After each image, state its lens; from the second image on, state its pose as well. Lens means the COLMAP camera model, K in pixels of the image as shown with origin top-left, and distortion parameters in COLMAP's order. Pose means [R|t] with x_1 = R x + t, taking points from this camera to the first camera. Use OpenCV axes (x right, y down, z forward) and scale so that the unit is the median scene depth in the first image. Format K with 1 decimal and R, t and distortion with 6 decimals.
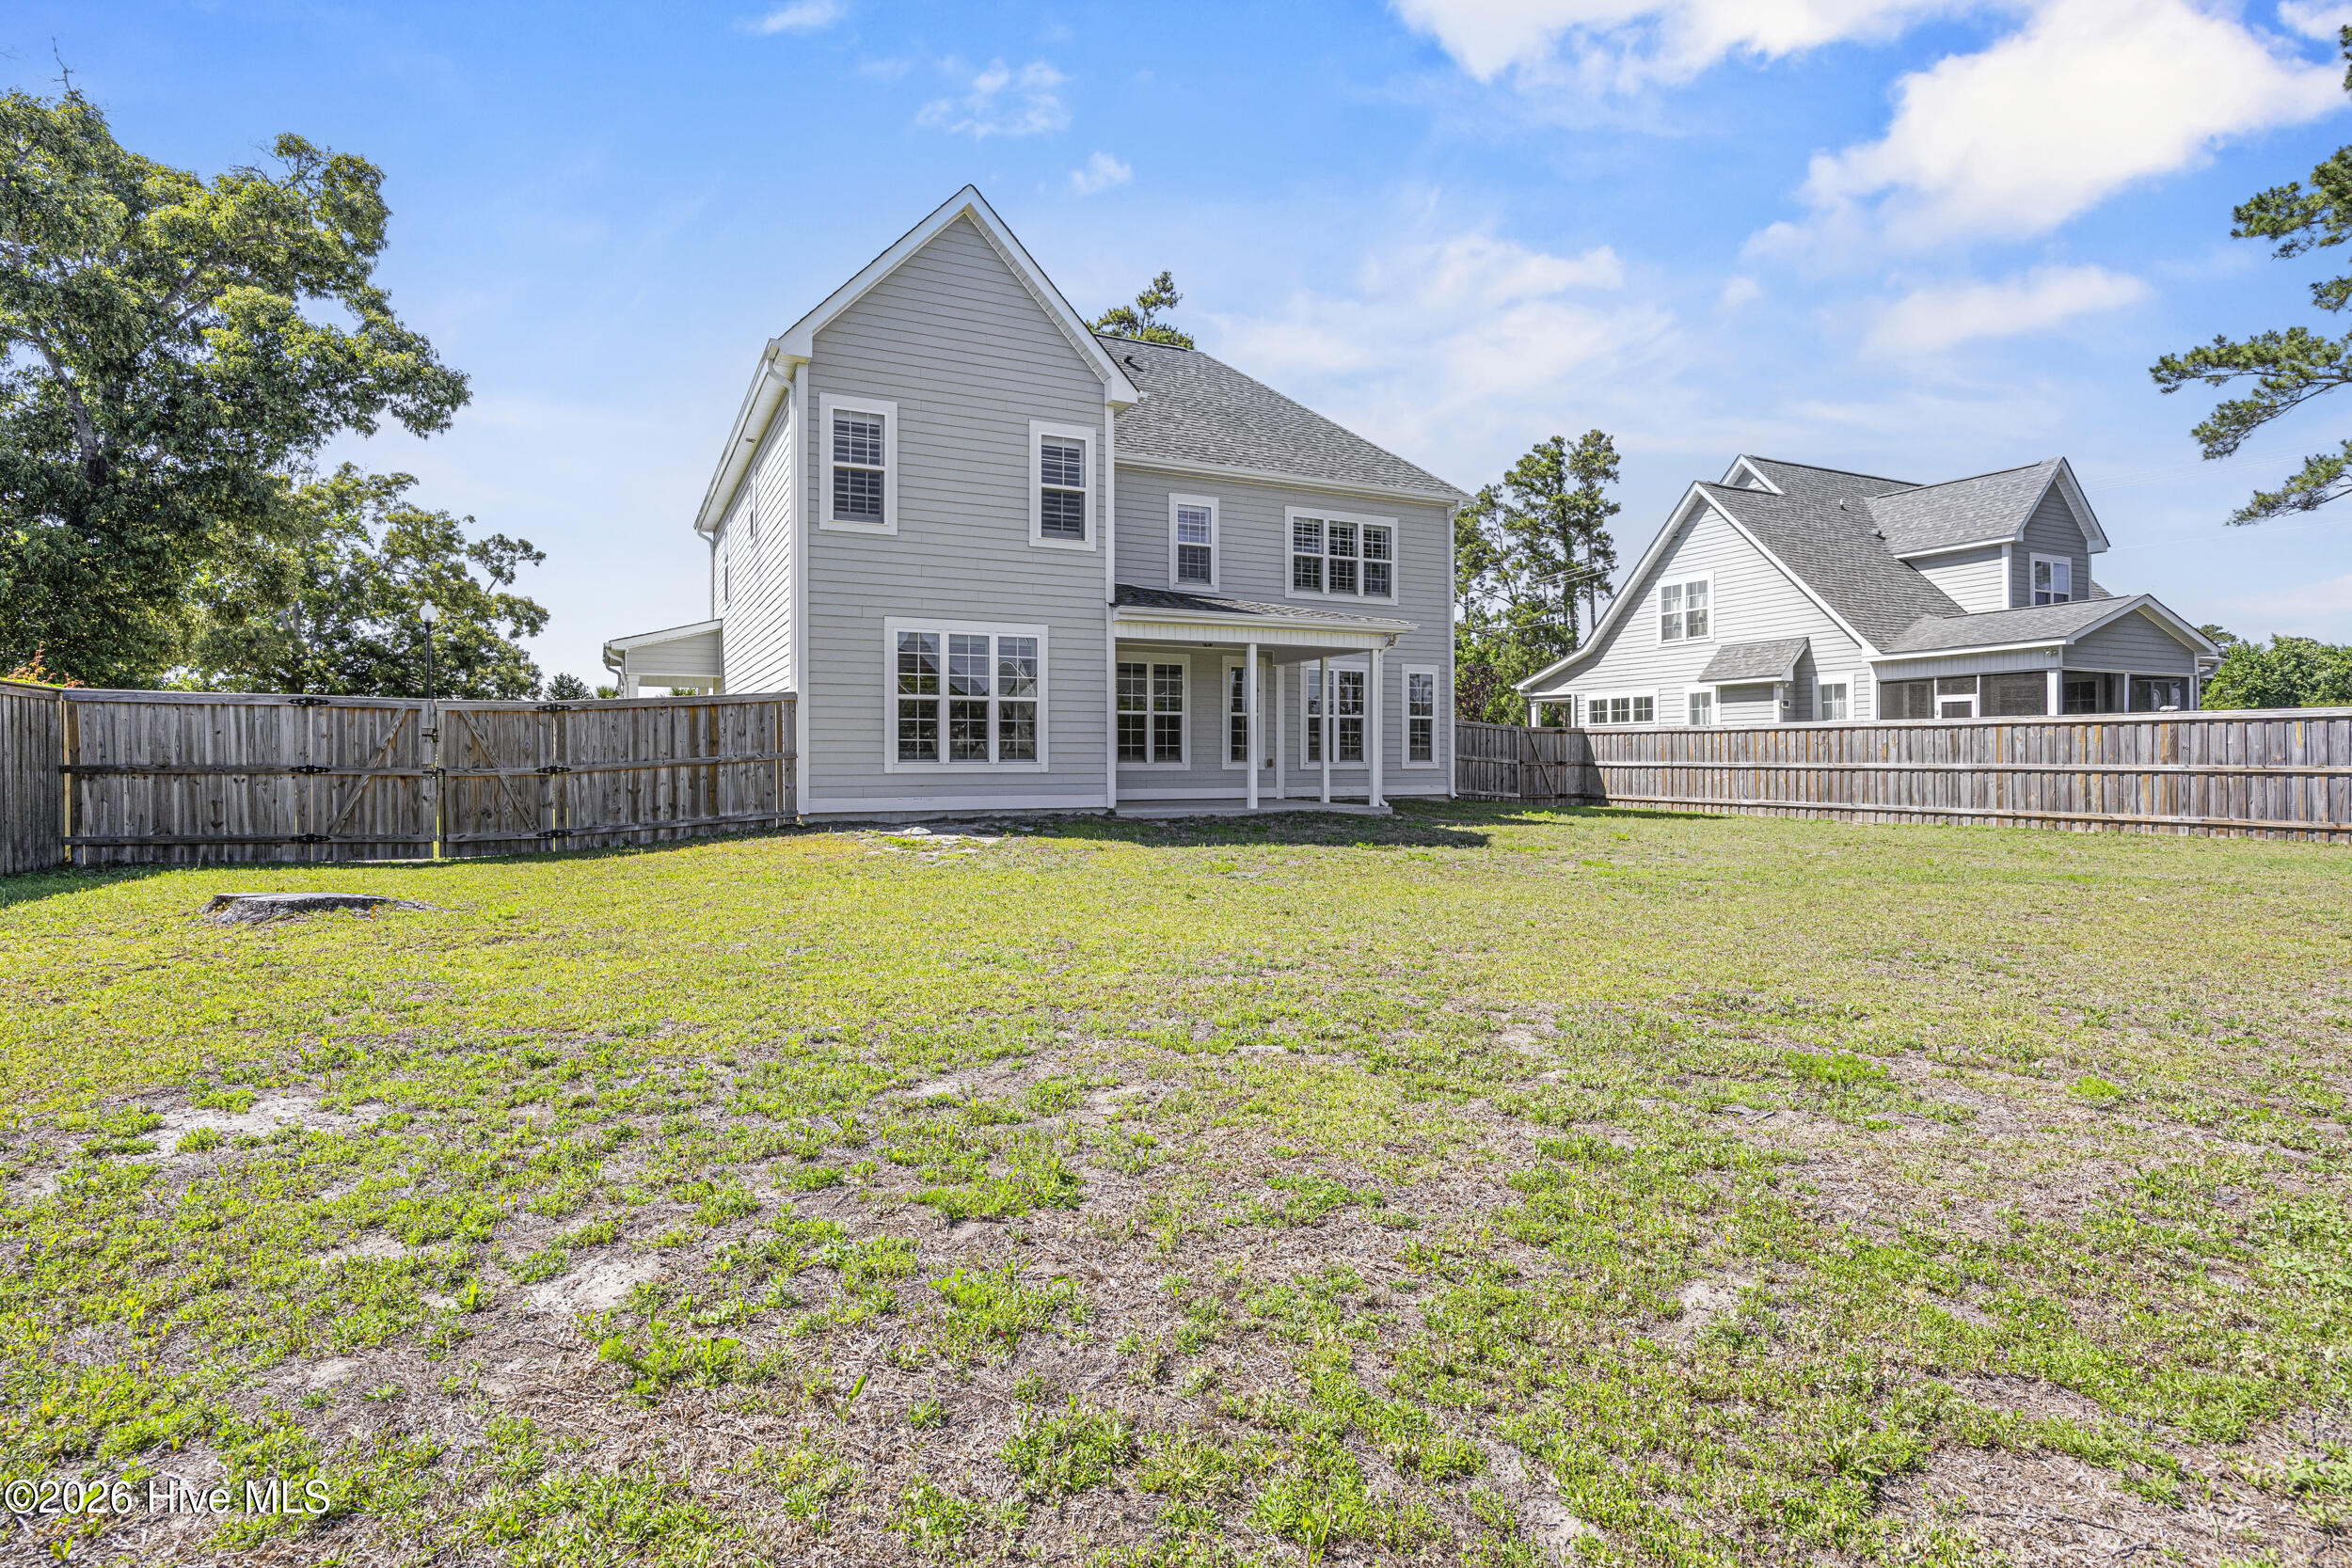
lens RADIAL K [[1181.1, 0, 1184.4], [0, 1181.1, 775.3], [0, 0, 1]] dist [-0.003384, -0.001957]
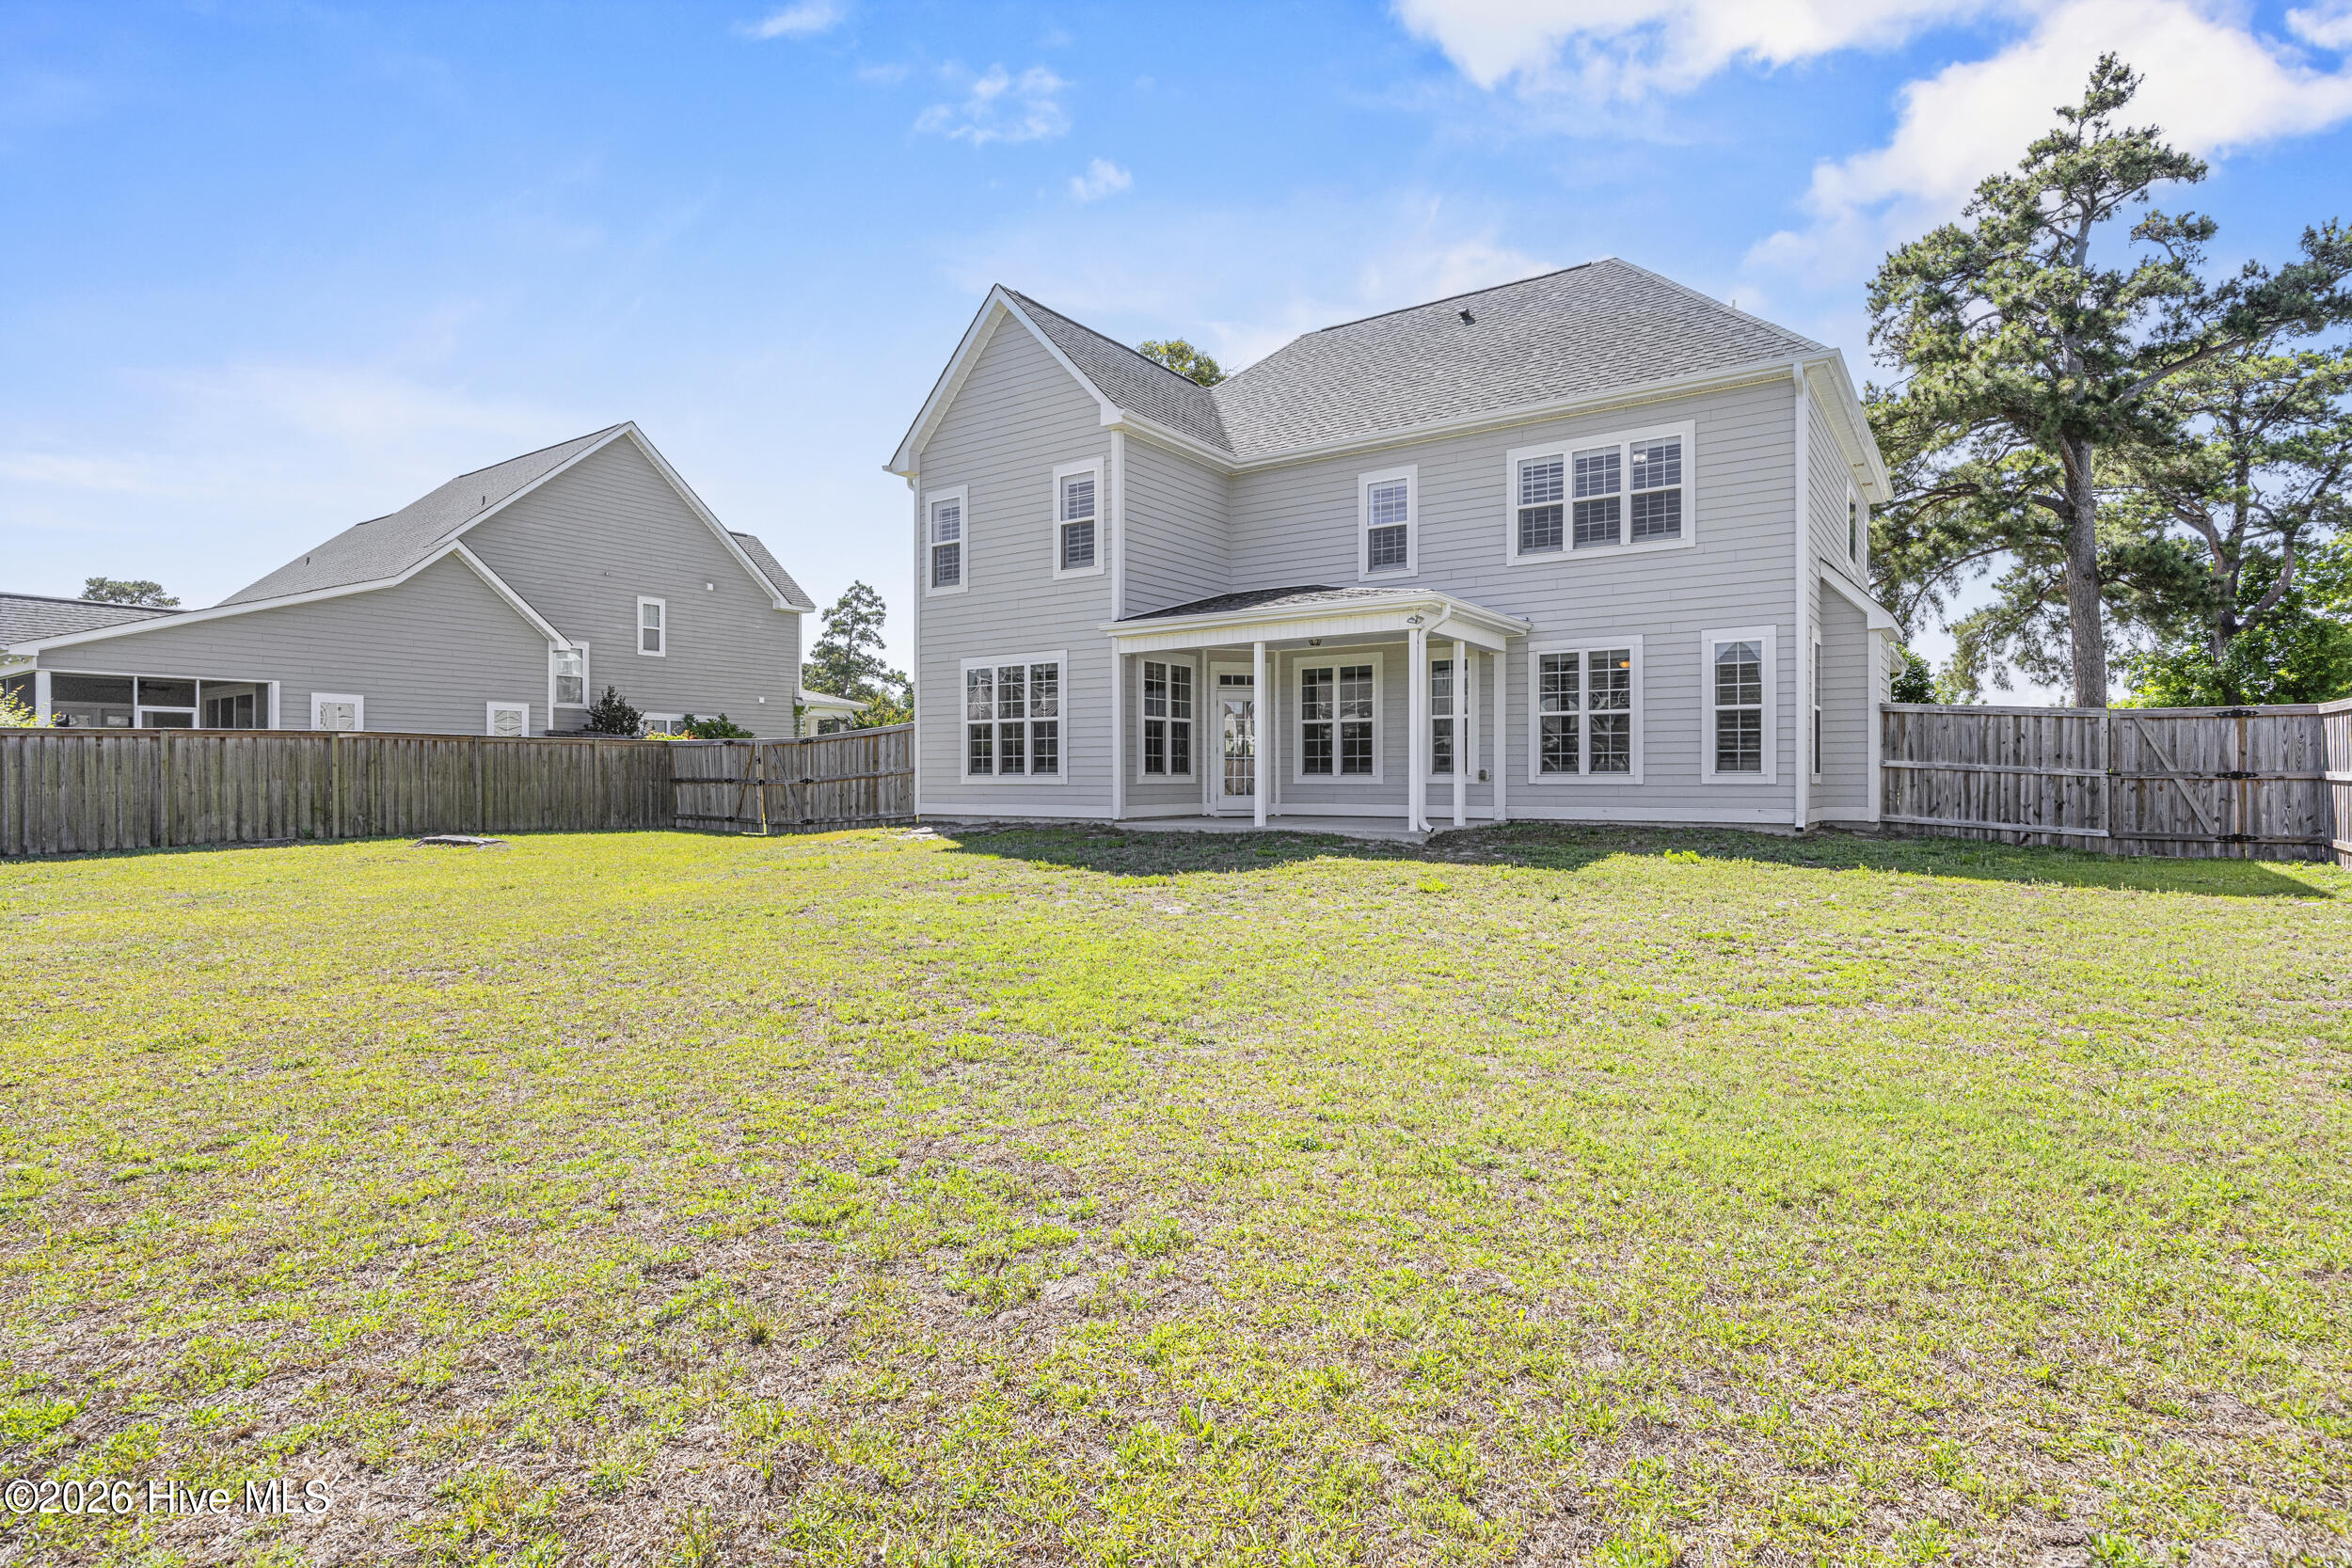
lens RADIAL K [[1181.1, 0, 1173.8], [0, 1181.1, 783.4], [0, 0, 1]] dist [-0.003384, -0.001957]
pose [[0.476330, 0.004180, -0.879257, 0.812400], [-0.008910, 0.999960, -0.000073, -0.003896], [0.879221, 0.007869, 0.476348, 0.516836]]
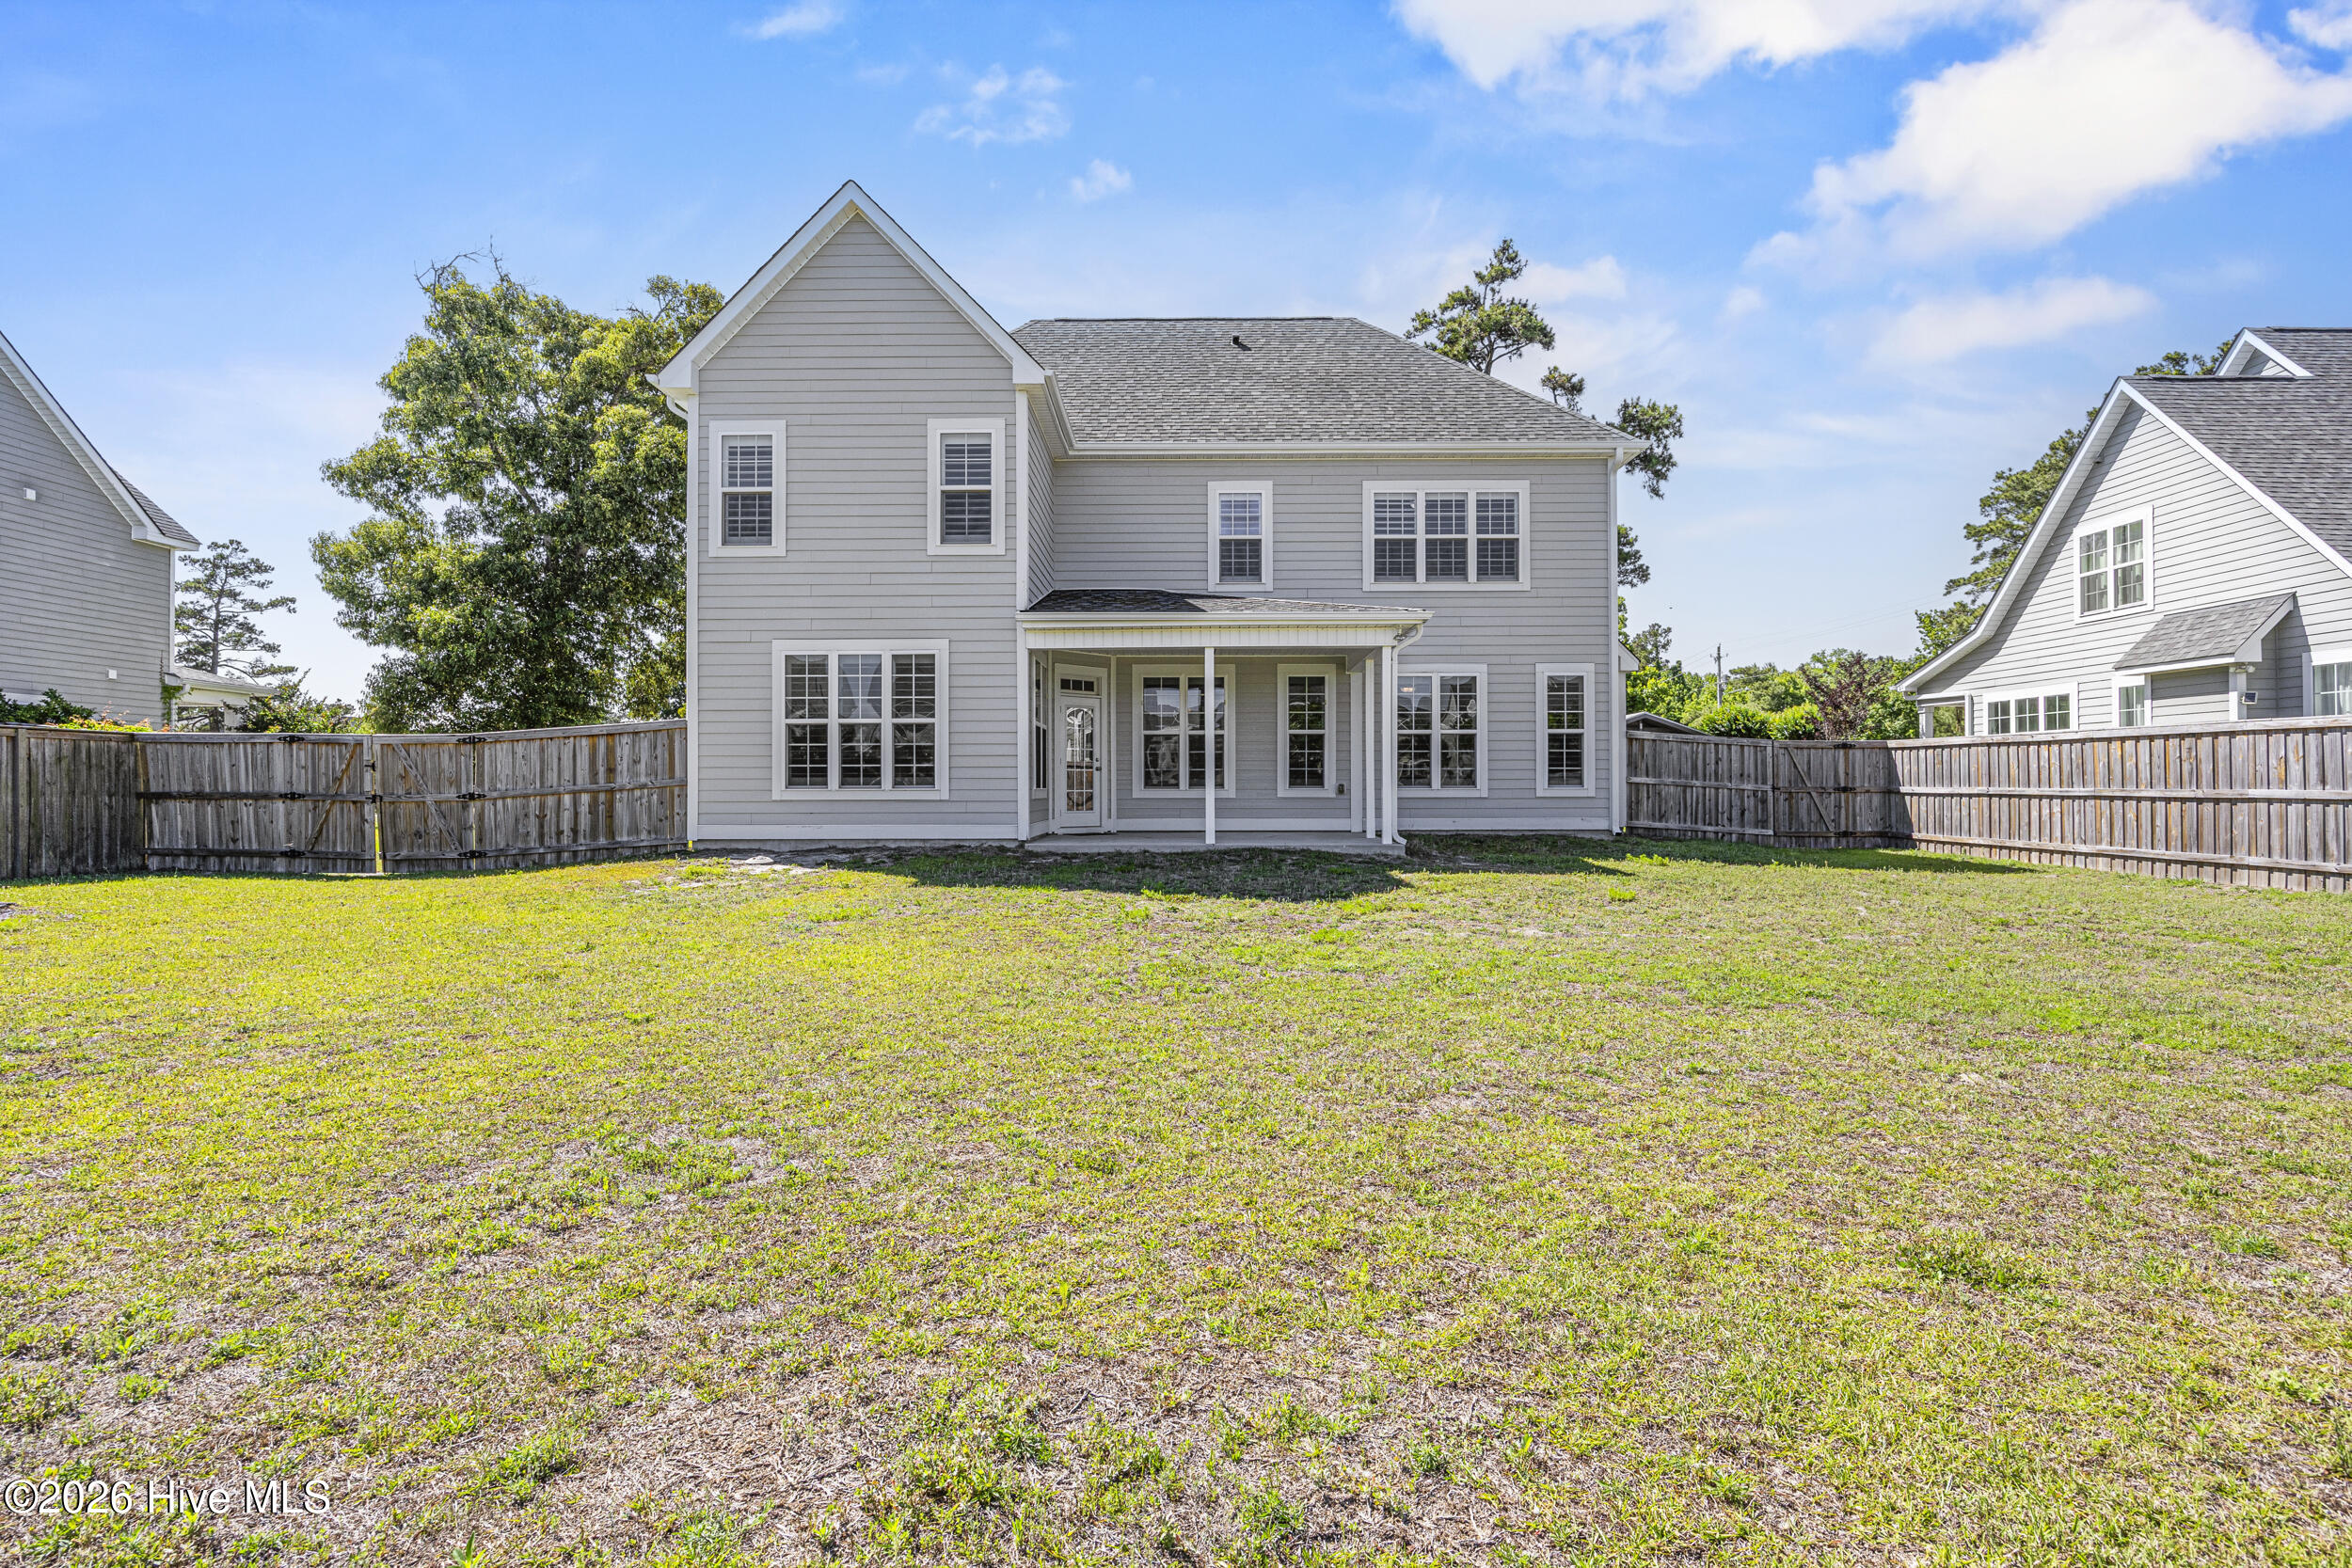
lens RADIAL K [[1181.1, 0, 1178.3], [0, 1181.1, 787.0], [0, 0, 1]] dist [-0.003384, -0.001957]
pose [[0.891168, -0.001319, -0.453671, 0.418132], [-0.004423, 0.999923, -0.011595, -0.002355], [0.453651, 0.012340, 0.891094, 0.241267]]
